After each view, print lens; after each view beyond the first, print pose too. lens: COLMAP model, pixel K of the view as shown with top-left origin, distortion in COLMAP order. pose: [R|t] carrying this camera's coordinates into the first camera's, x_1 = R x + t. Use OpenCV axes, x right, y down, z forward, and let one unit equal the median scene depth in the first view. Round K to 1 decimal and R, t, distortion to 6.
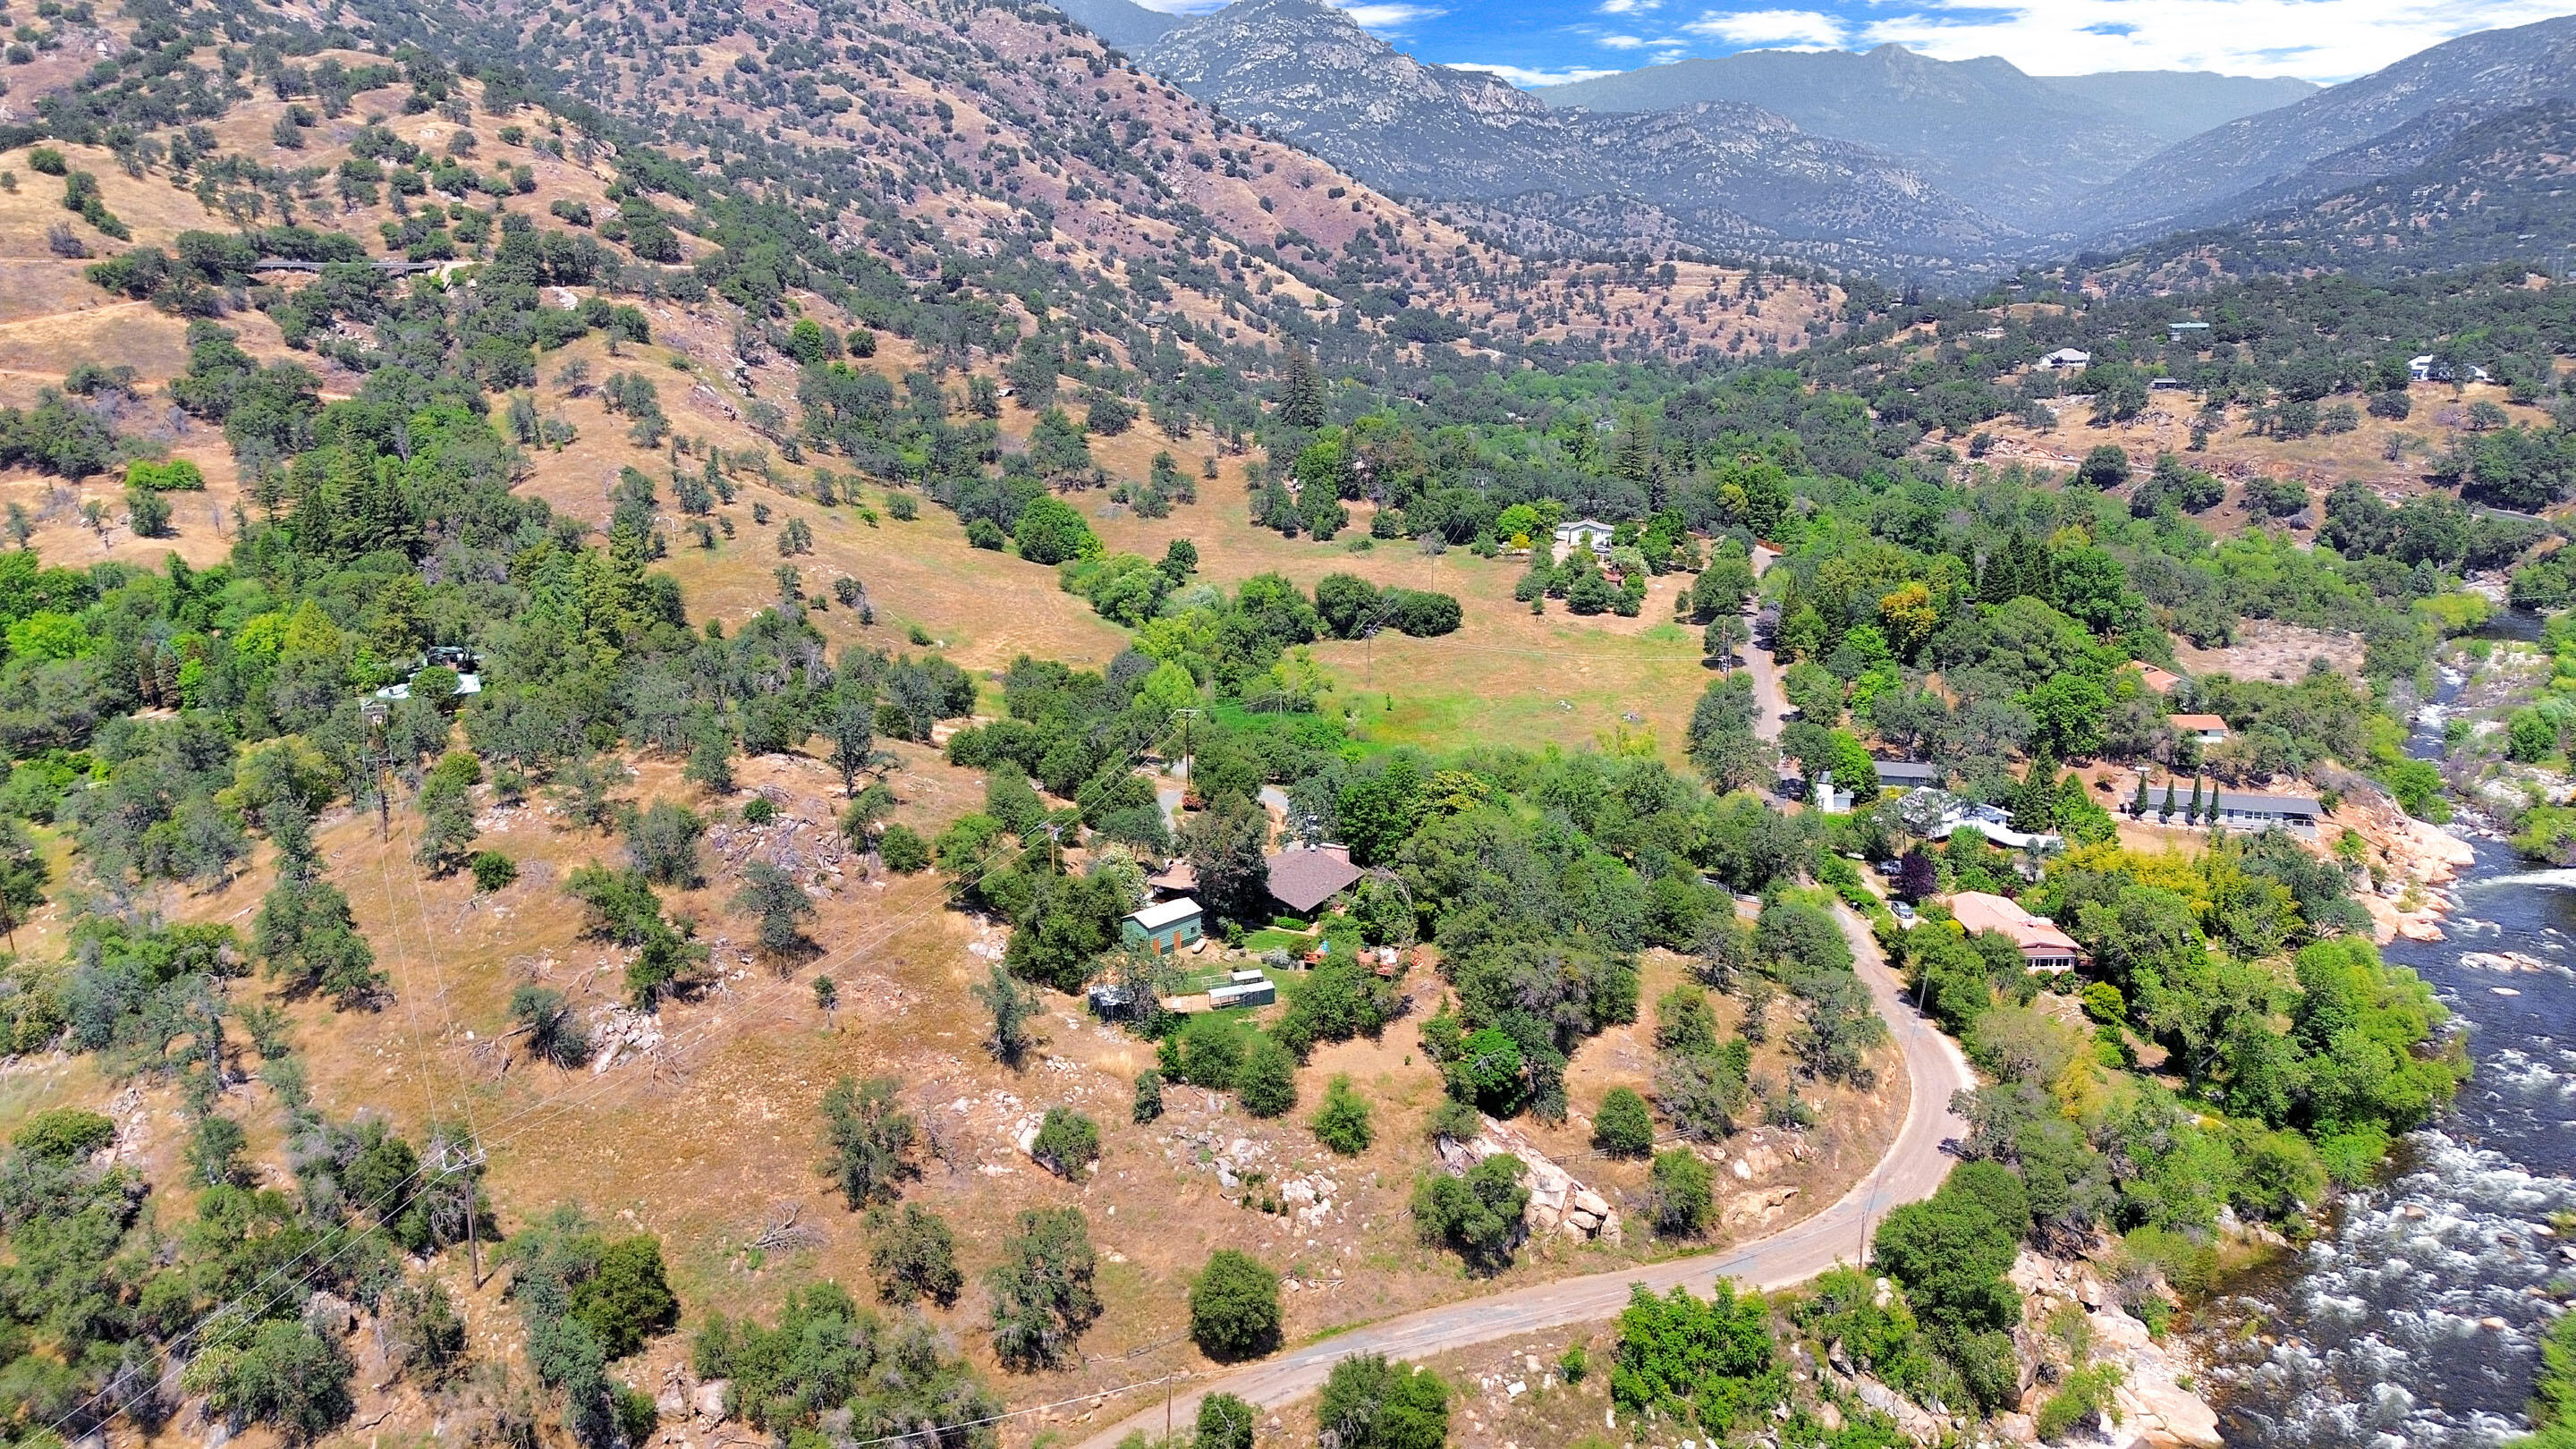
lens RADIAL K [[1864.7, 0, 1288.0], [0, 1864.7, 724.5], [0, 0, 1]] dist [0.068825, -0.091163]
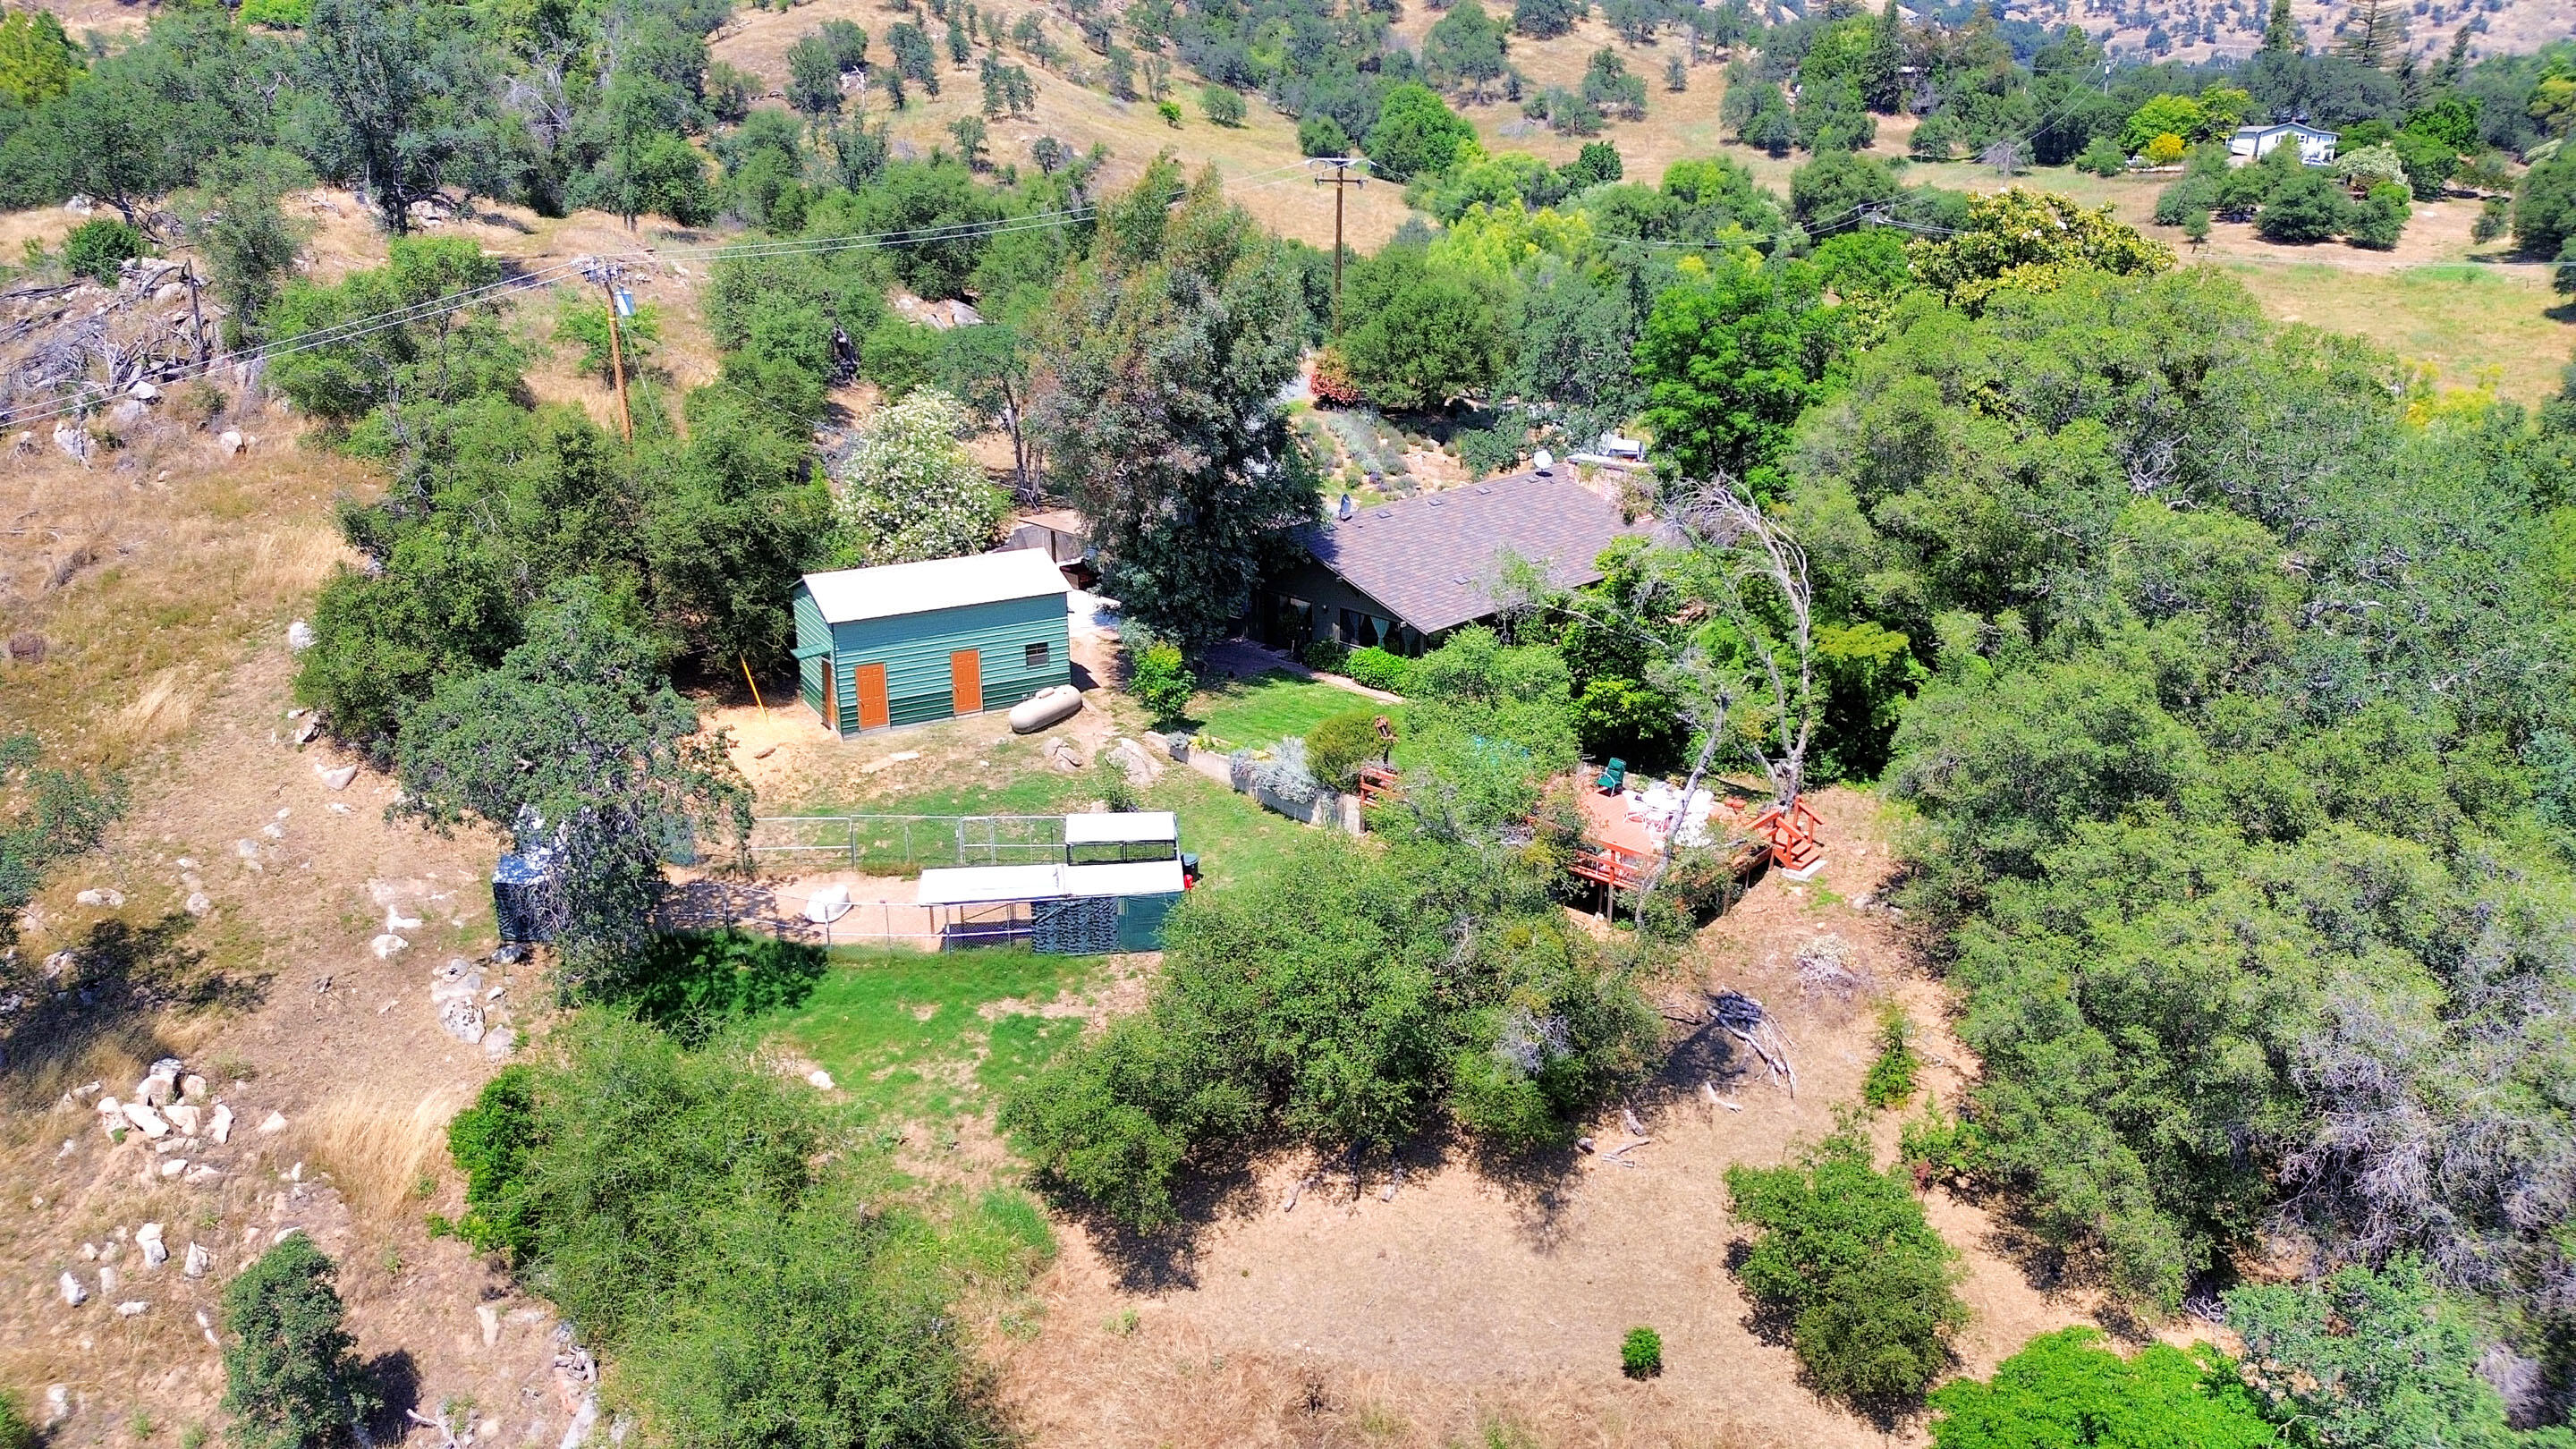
lens RADIAL K [[1864.7, 0, 1288.0], [0, 1864.7, 724.5], [0, 0, 1]] dist [0.068825, -0.091163]
pose [[0.960549, 0.103358, -0.258192, 0.024240], [-0.076523, 0.990765, 0.111930, 0.031942], [0.267376, -0.087757, 0.959588, 0.272715]]
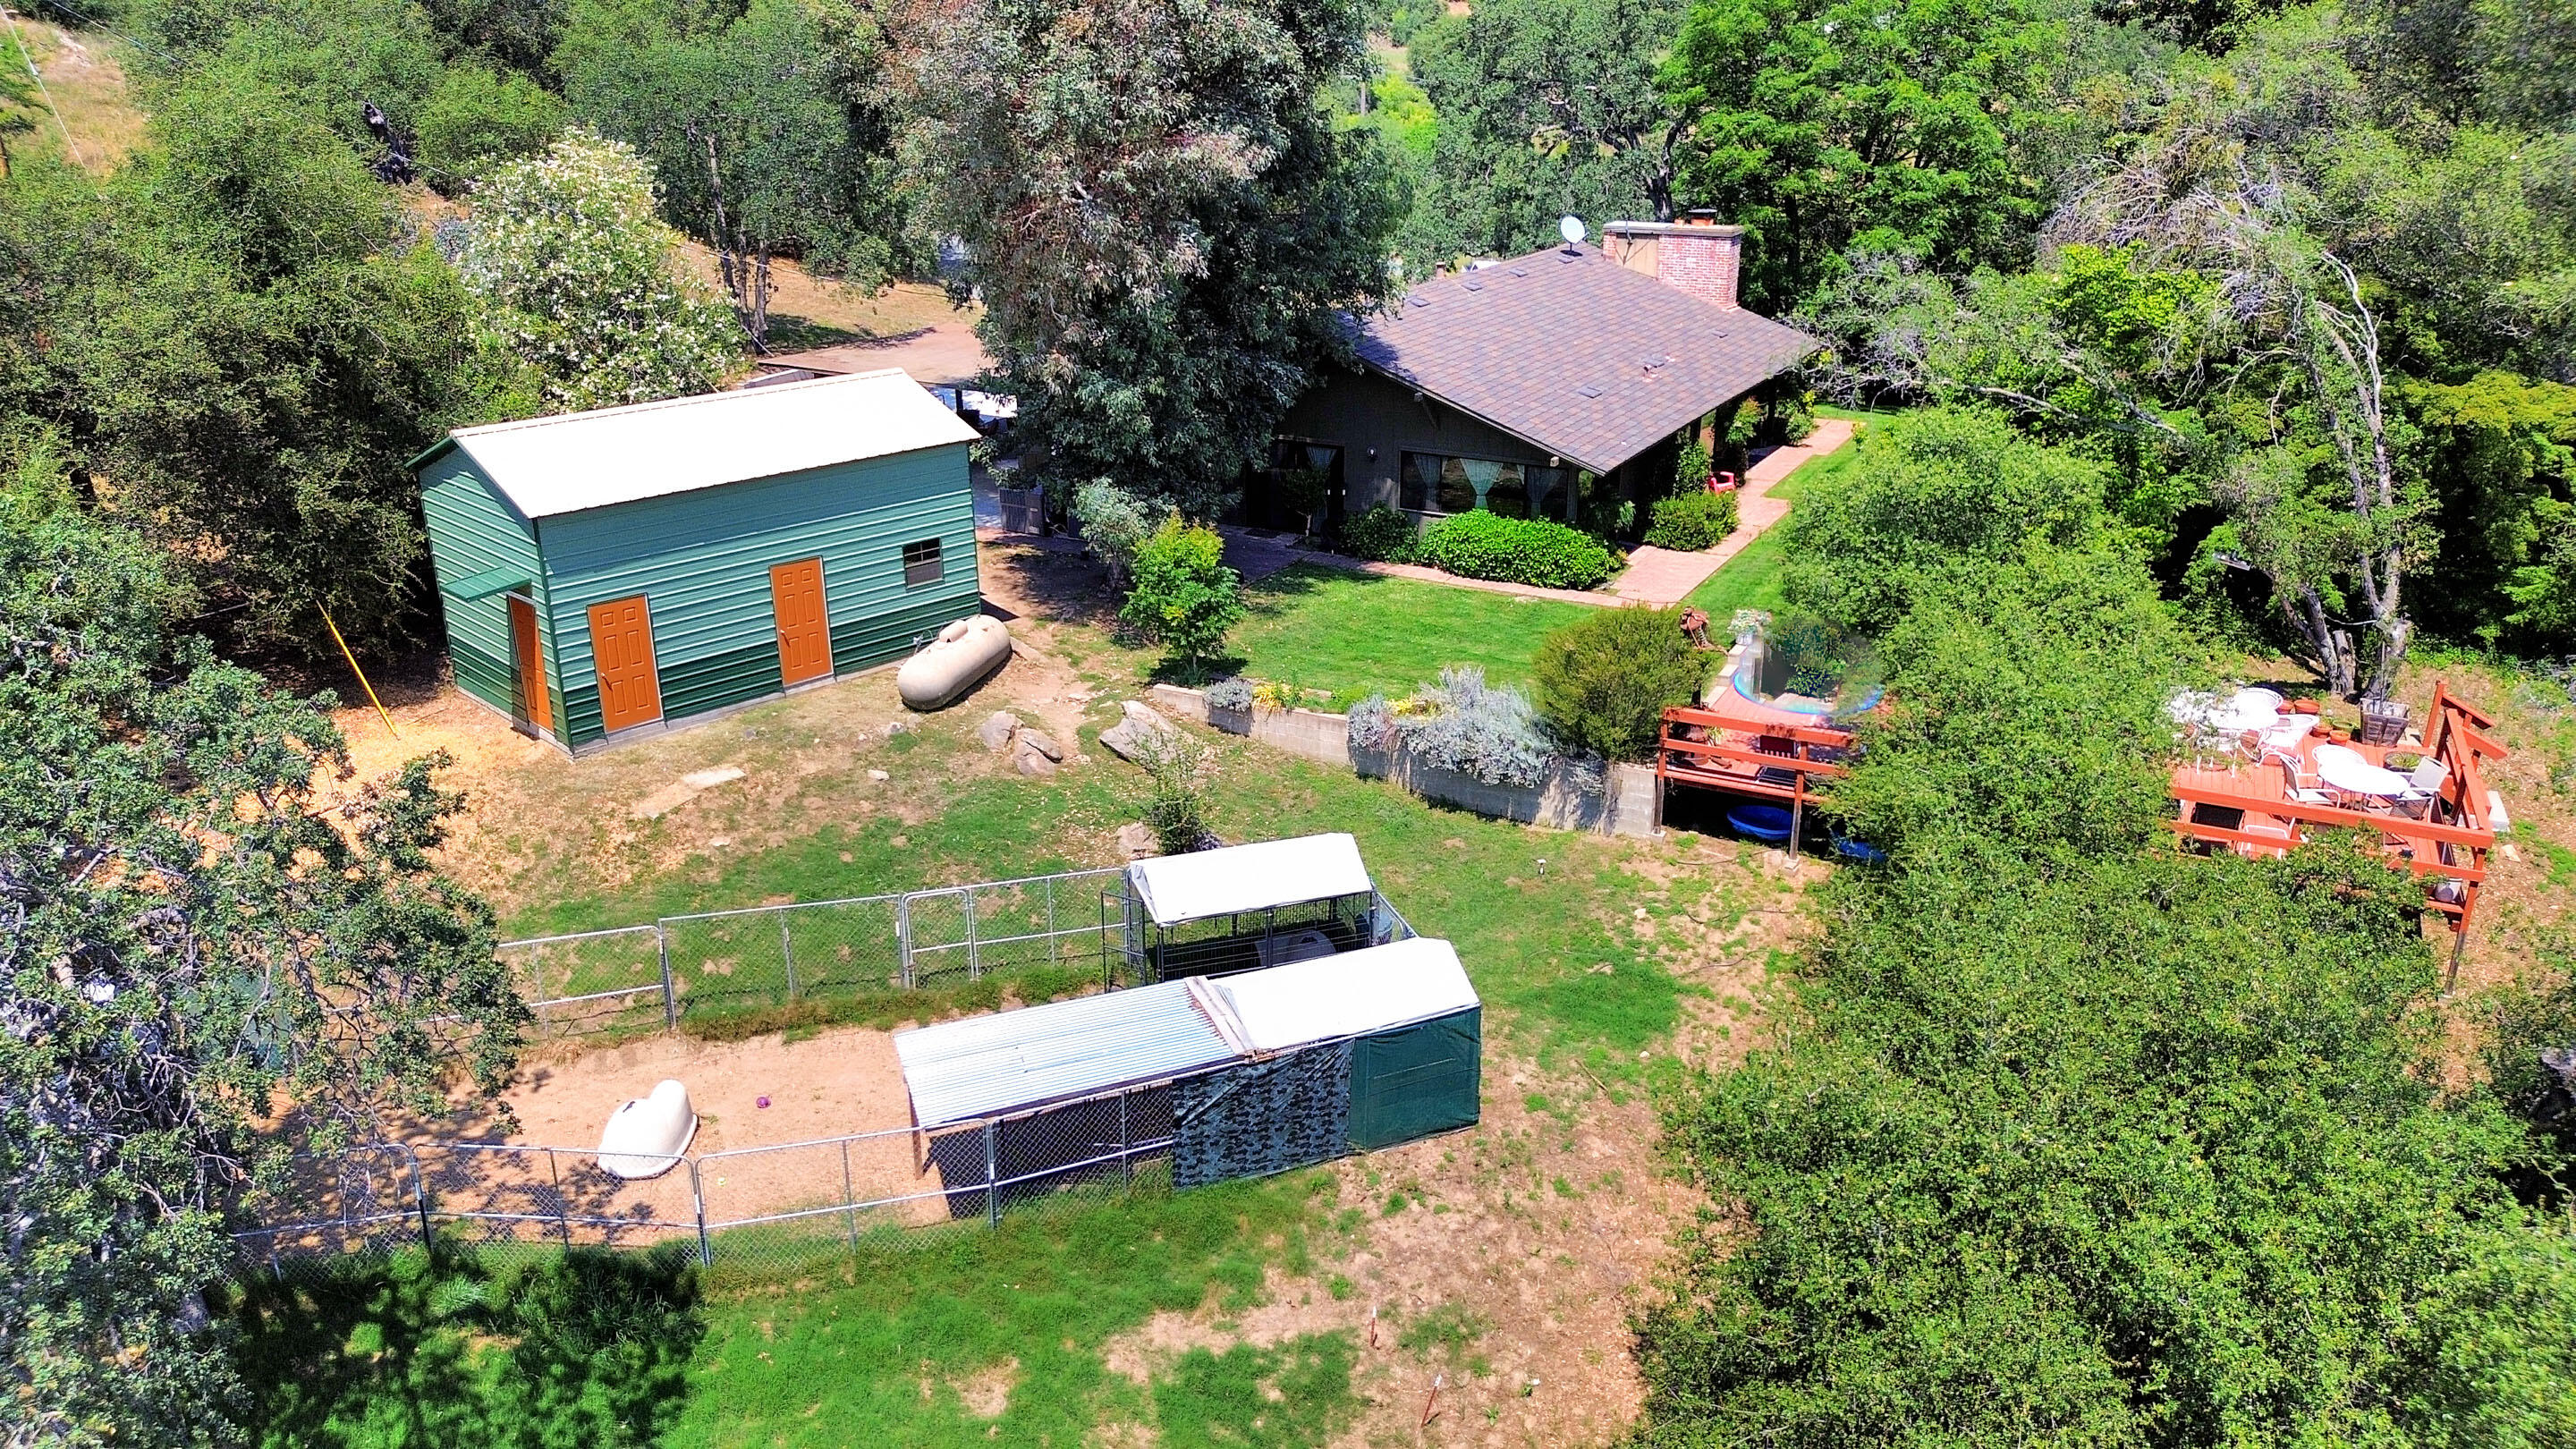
lens RADIAL K [[1864.7, 0, 1288.0], [0, 1864.7, 724.5], [0, 0, 1]] dist [0.068825, -0.091163]
pose [[0.999783, 0.012144, -0.016917, -0.006305], [-0.009854, 0.991543, 0.129405, 0.038657], [0.018345, -0.129210, 0.991448, 0.315772]]
